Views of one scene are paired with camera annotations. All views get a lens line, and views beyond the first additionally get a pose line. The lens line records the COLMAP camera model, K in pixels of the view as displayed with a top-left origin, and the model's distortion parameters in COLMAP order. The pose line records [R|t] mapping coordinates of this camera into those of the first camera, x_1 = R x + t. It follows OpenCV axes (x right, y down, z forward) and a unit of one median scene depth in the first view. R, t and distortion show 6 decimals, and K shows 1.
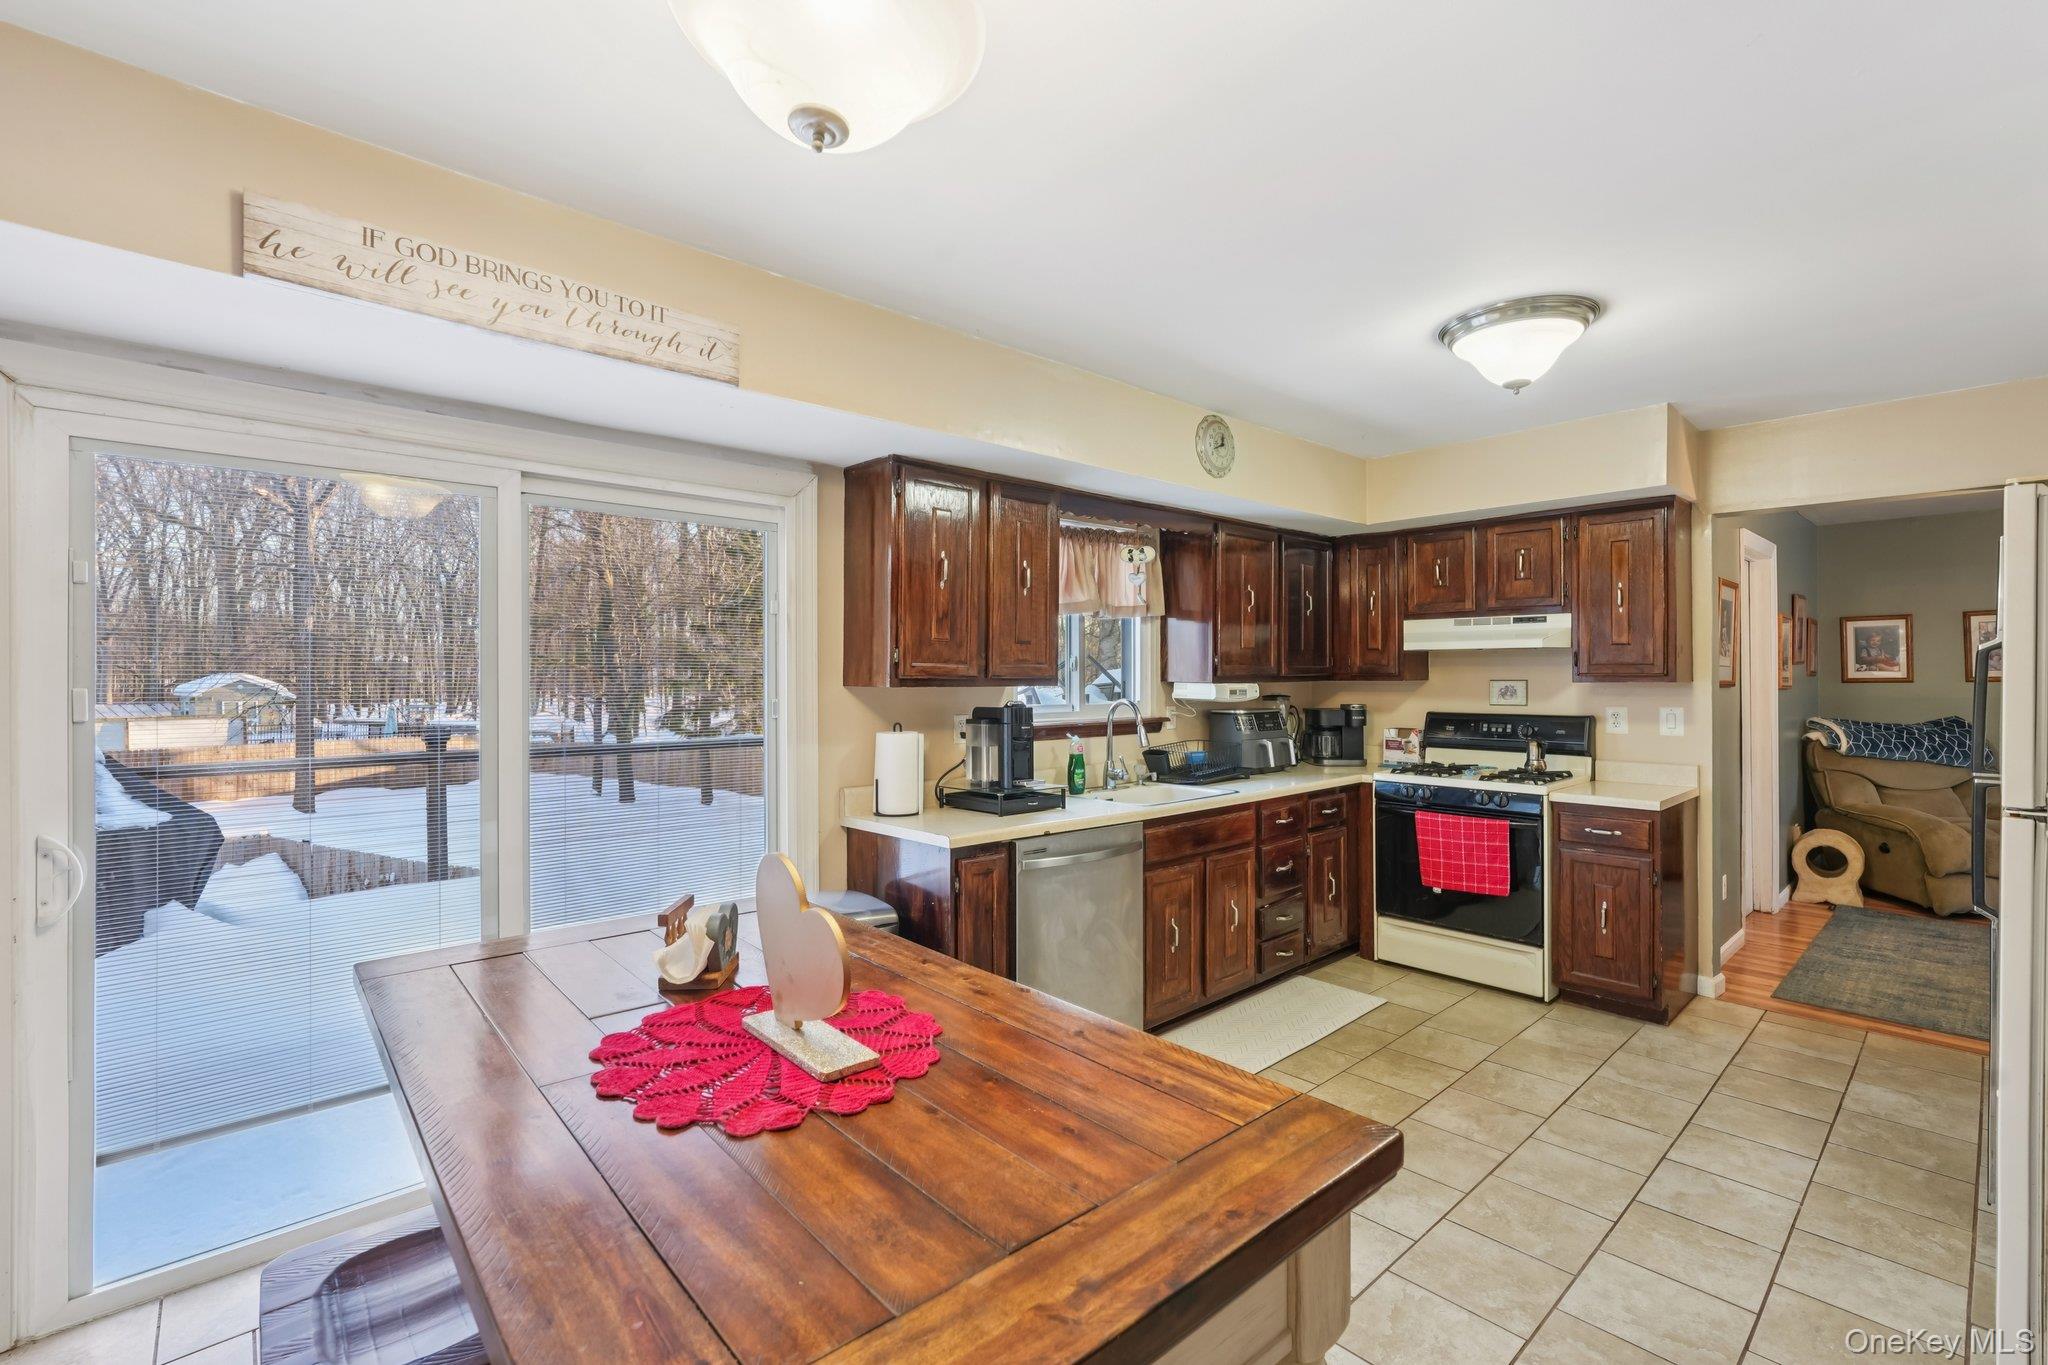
lens RADIAL K [[905.2, 0, 1023.2], [0, 905.2, 673.1], [0, 0, 1]] dist [-0.019274, 0.008784]
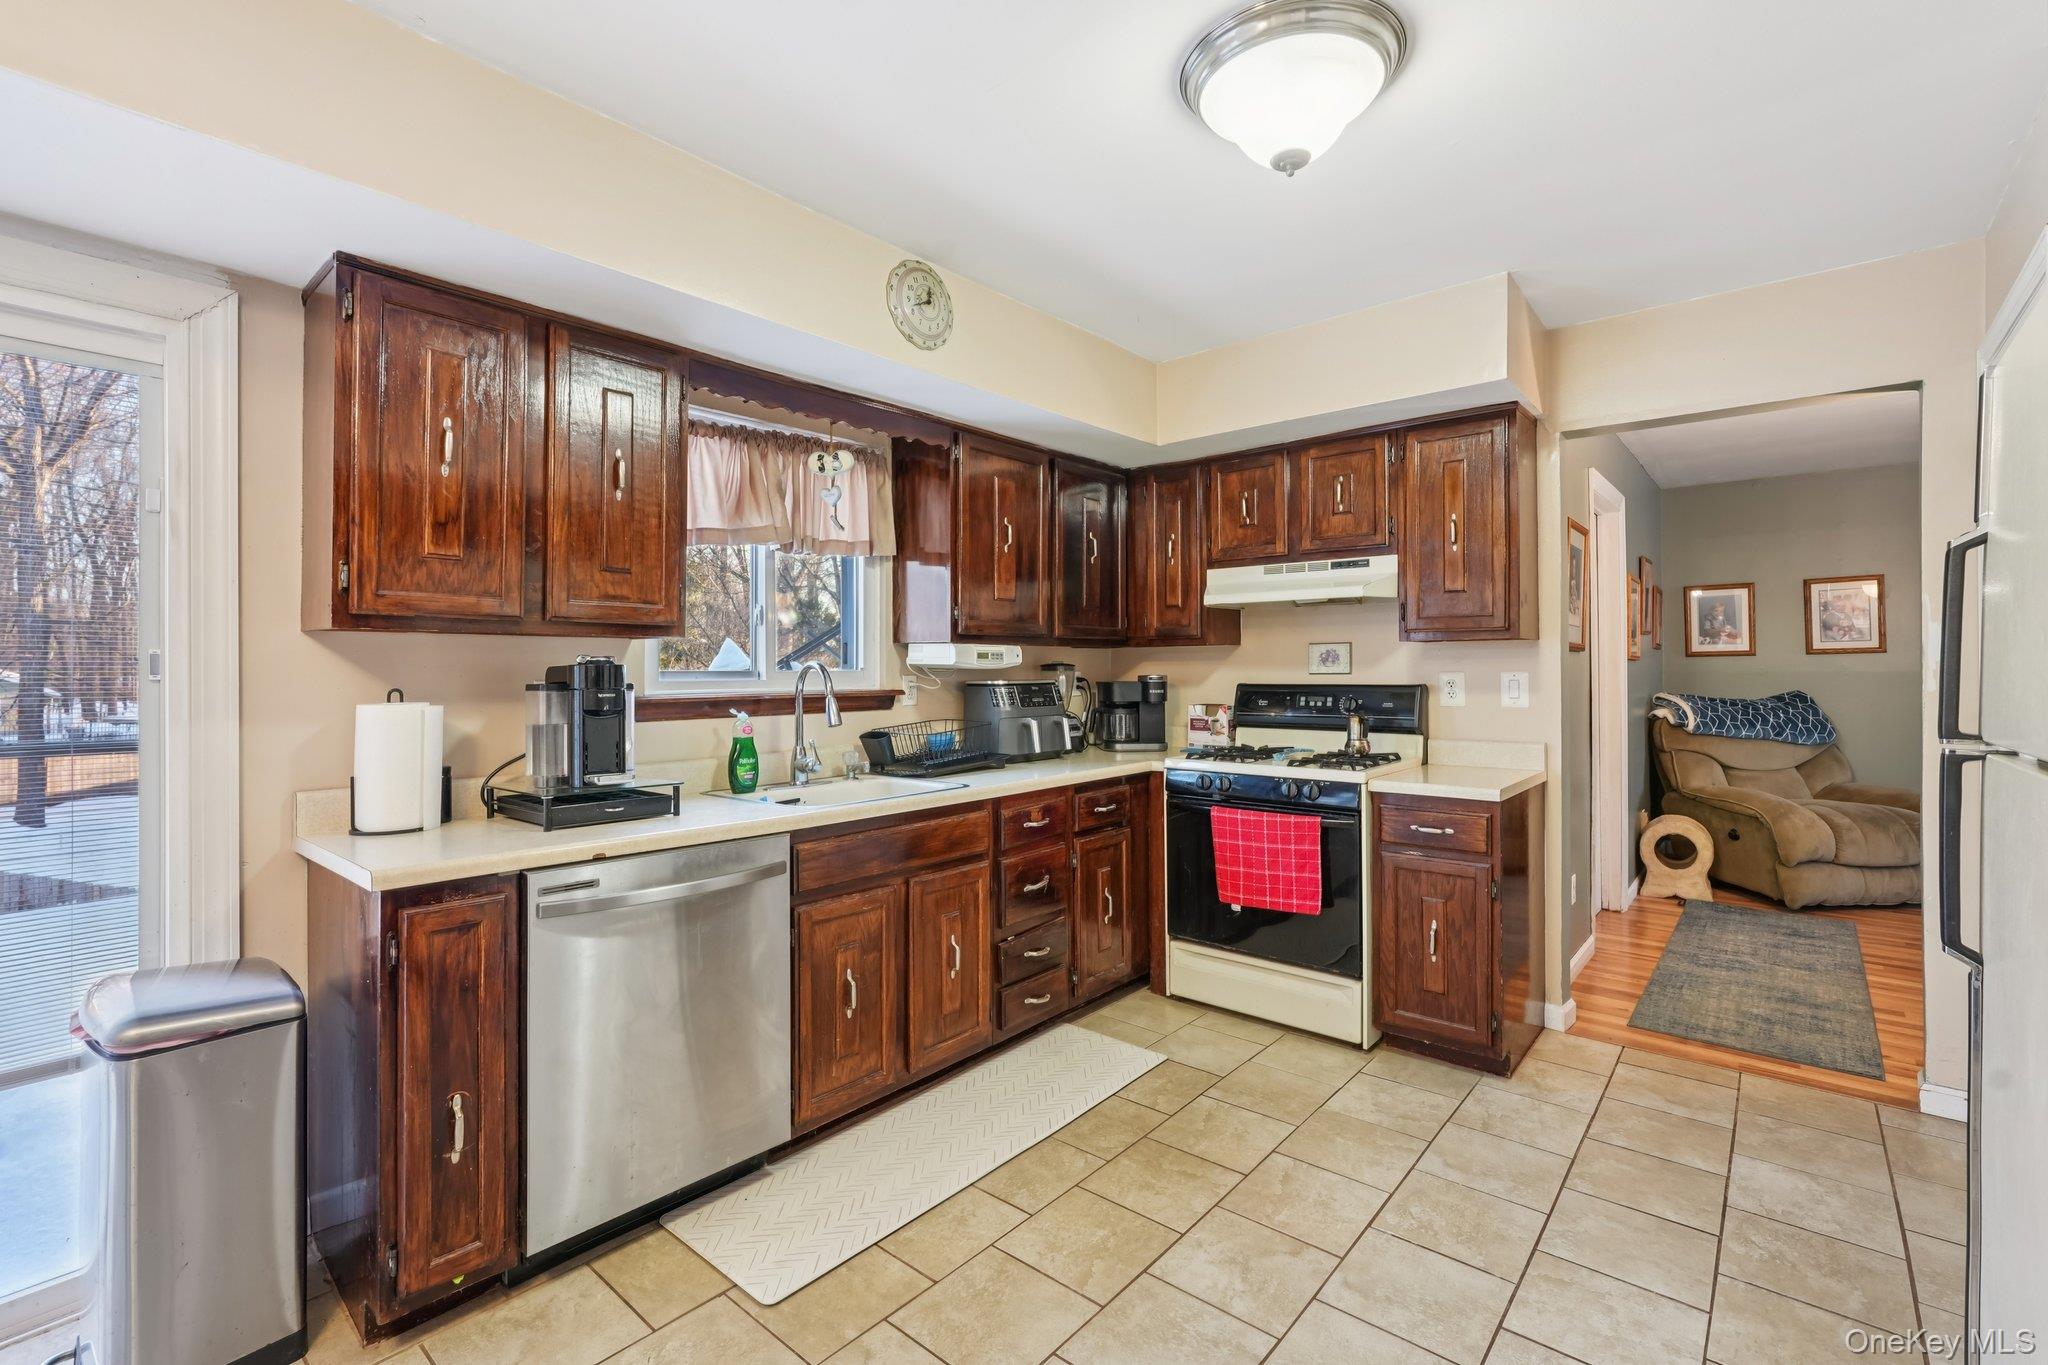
lens RADIAL K [[905.2, 0, 1024.0], [0, 905.2, 667.0], [0, 0, 1]] dist [-0.019274, 0.008784]
pose [[0.992546, -0.001653, 0.121858, 0.189327], [0.001653, 0.999999, 0.000098, 0.033320], [-0.121858, 0.000105, 0.992548, 0.255412]]
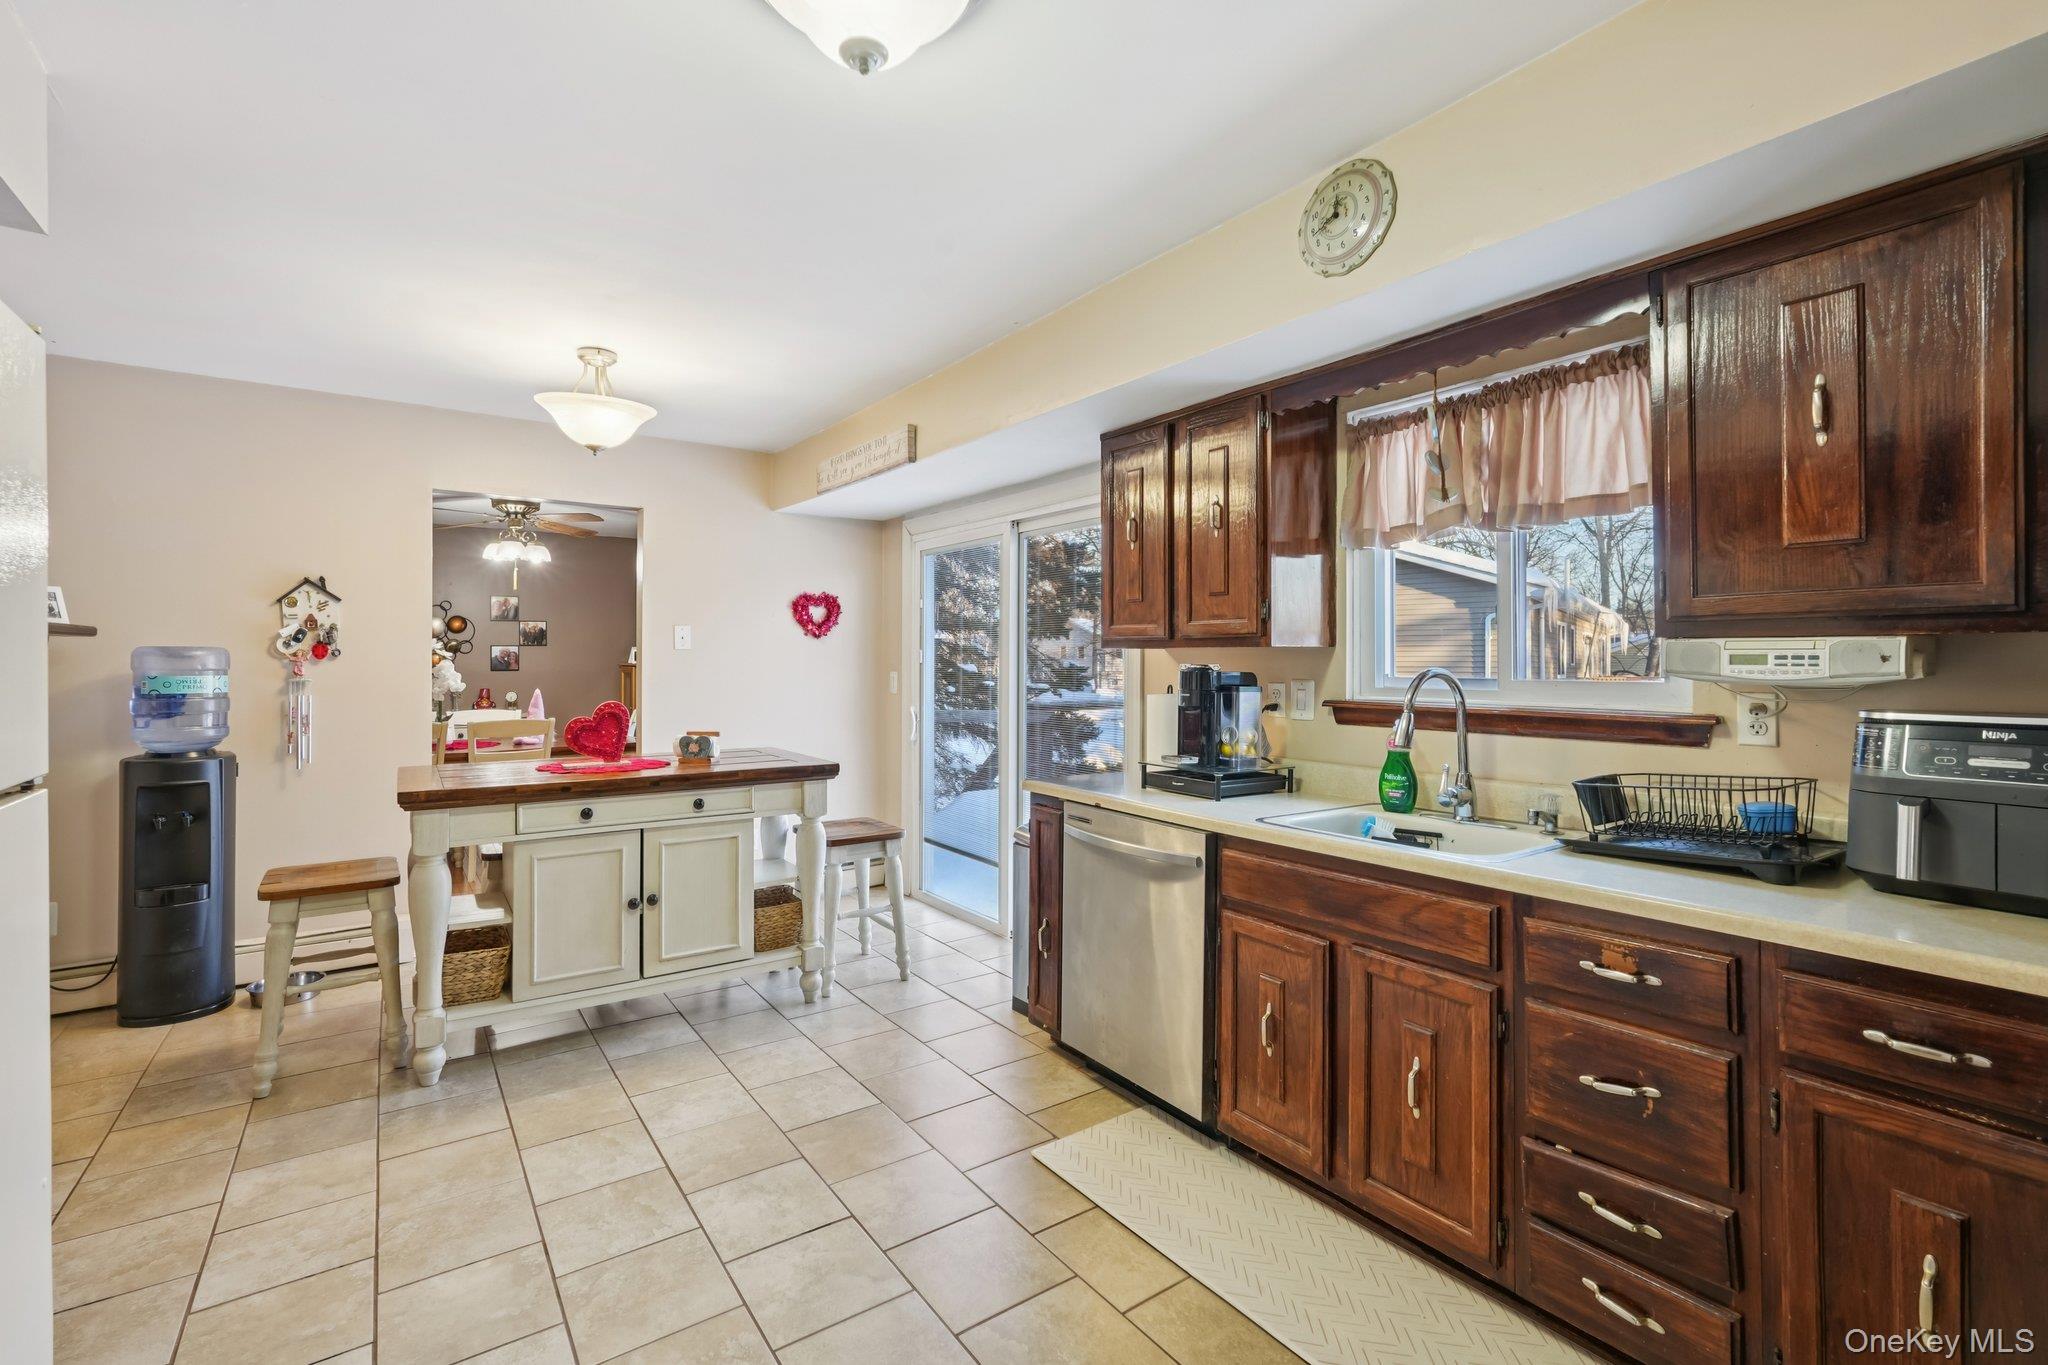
lens RADIAL K [[905.2, 0, 1024.9], [0, 905.2, 655.6], [0, 0, 1]] dist [-0.019274, 0.008784]
pose [[-0.116854, -0.006361, -0.993129, 0.728879], [-0.000690, 0.999980, -0.006323, 0.024108], [0.993149, -0.000053, -0.116856, 0.794471]]
